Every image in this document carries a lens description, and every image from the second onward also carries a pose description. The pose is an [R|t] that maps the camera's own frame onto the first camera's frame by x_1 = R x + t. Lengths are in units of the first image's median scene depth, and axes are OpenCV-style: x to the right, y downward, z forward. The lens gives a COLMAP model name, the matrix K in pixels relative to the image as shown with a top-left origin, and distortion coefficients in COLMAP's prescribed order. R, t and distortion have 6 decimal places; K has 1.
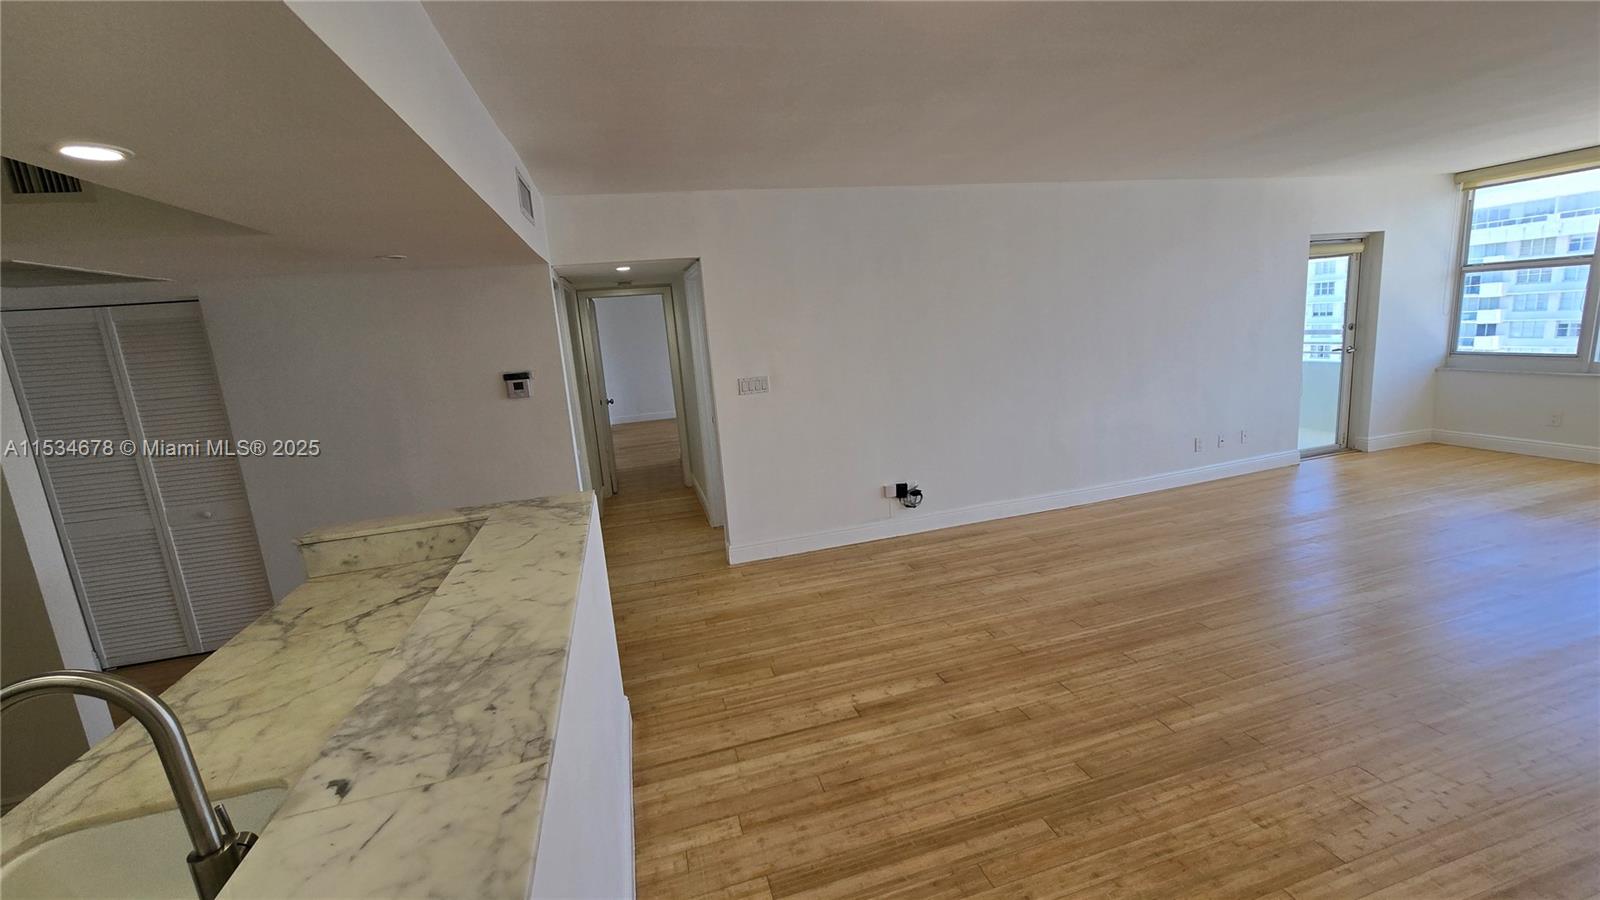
lens RADIAL K [[656.0, 0, 818.9], [0, 656.0, 444.2], [0, 0, 1]] dist [-0.004466, 0.000765]
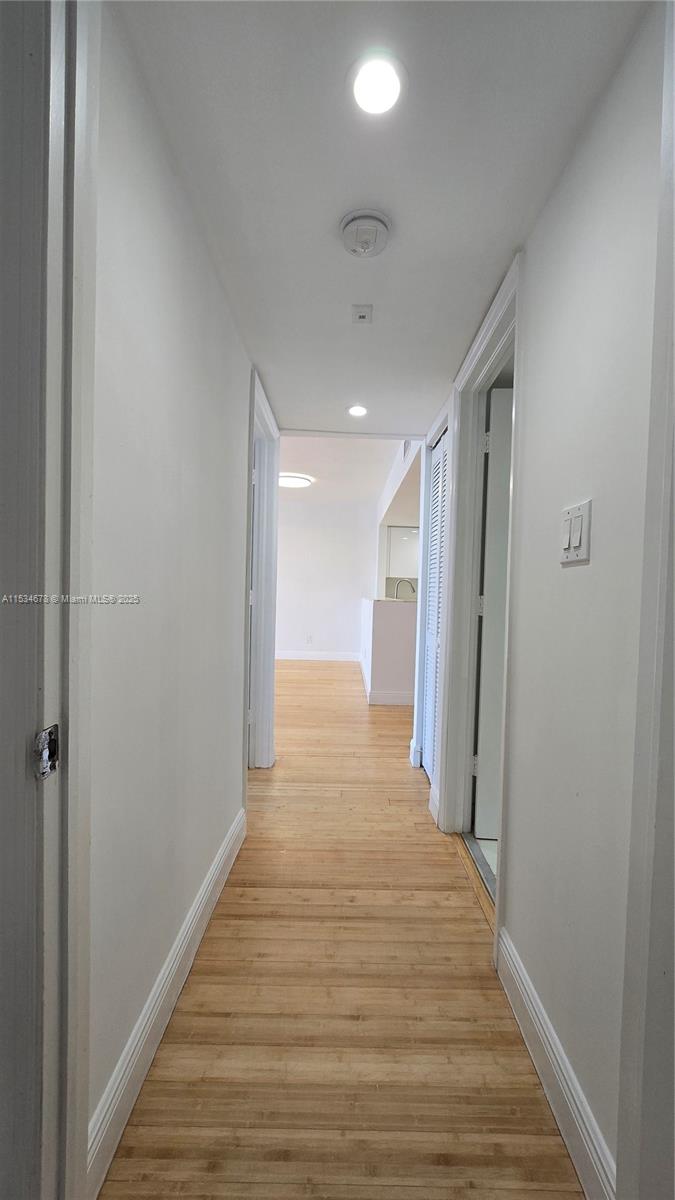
lens RADIAL K [[492.0, 0, 344.1], [0, 492.0, 601.5], [0, 0, 1]] dist [-0.004466, 0.000765]
pose [[-0.958493, 0.031449, 0.283376, -0.523474], [0.085488, 0.979869, 0.180410, -0.183511], [-0.271998, 0.197148, -0.941886, 1.912421]]
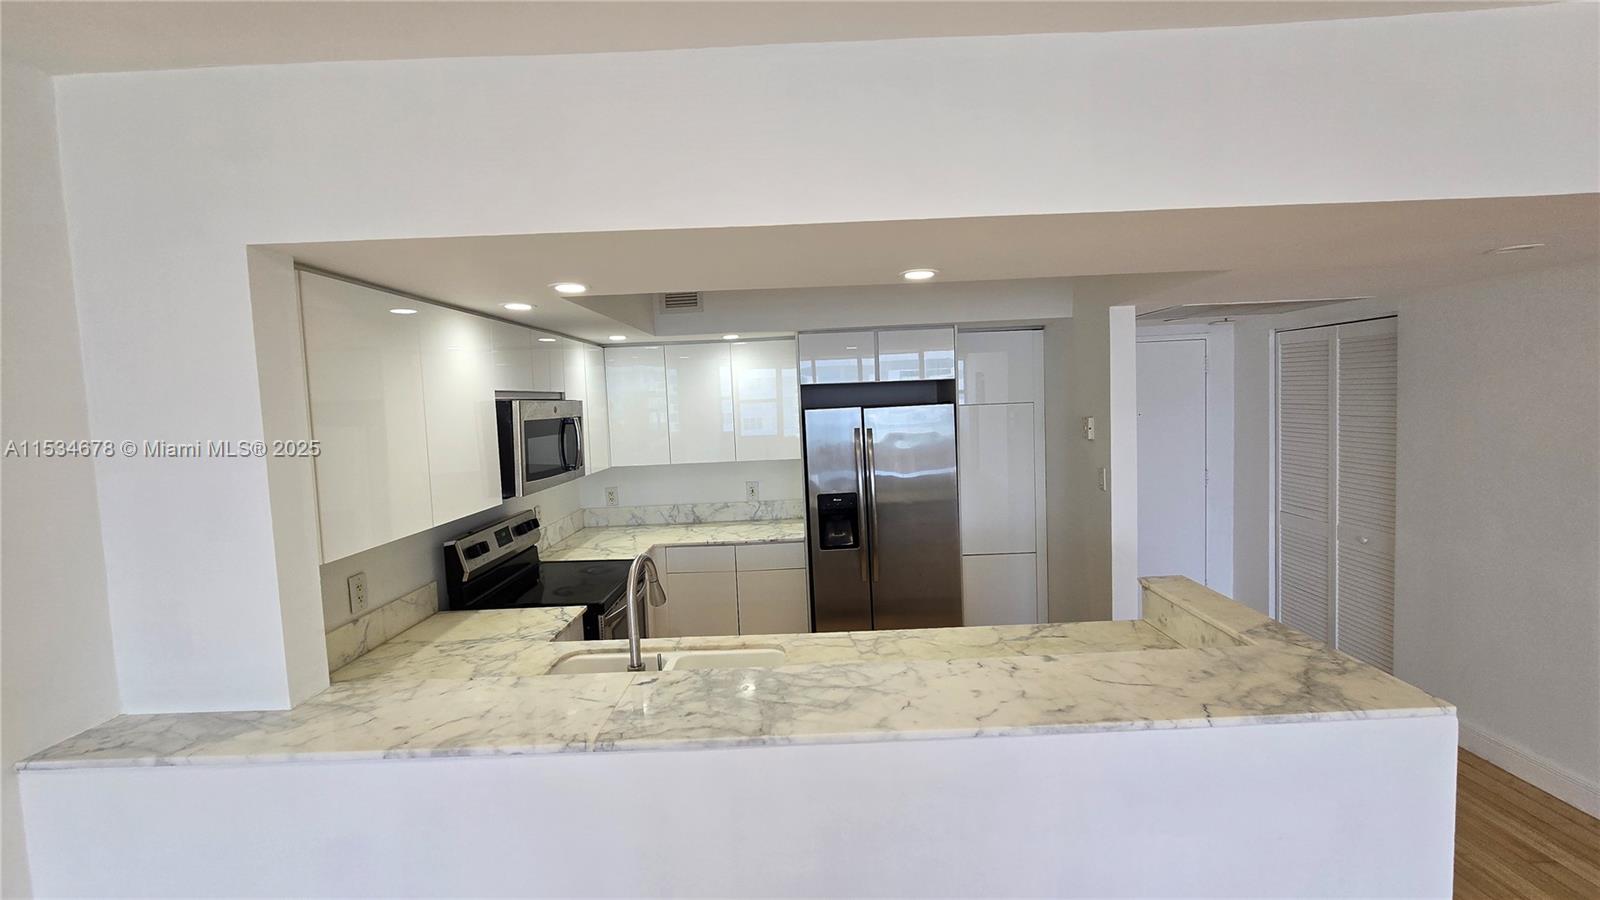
lens RADIAL K [[656.0, 0, 796.4], [0, 656.0, 438.3], [0, 0, 1]] dist [-0.004466, 0.000765]
pose [[-0.290589, 0.148529, -0.945250, 0.183825], [-0.113699, 0.975520, 0.188239, -0.125359], [0.950069, 0.162174, -0.266587, 0.458472]]
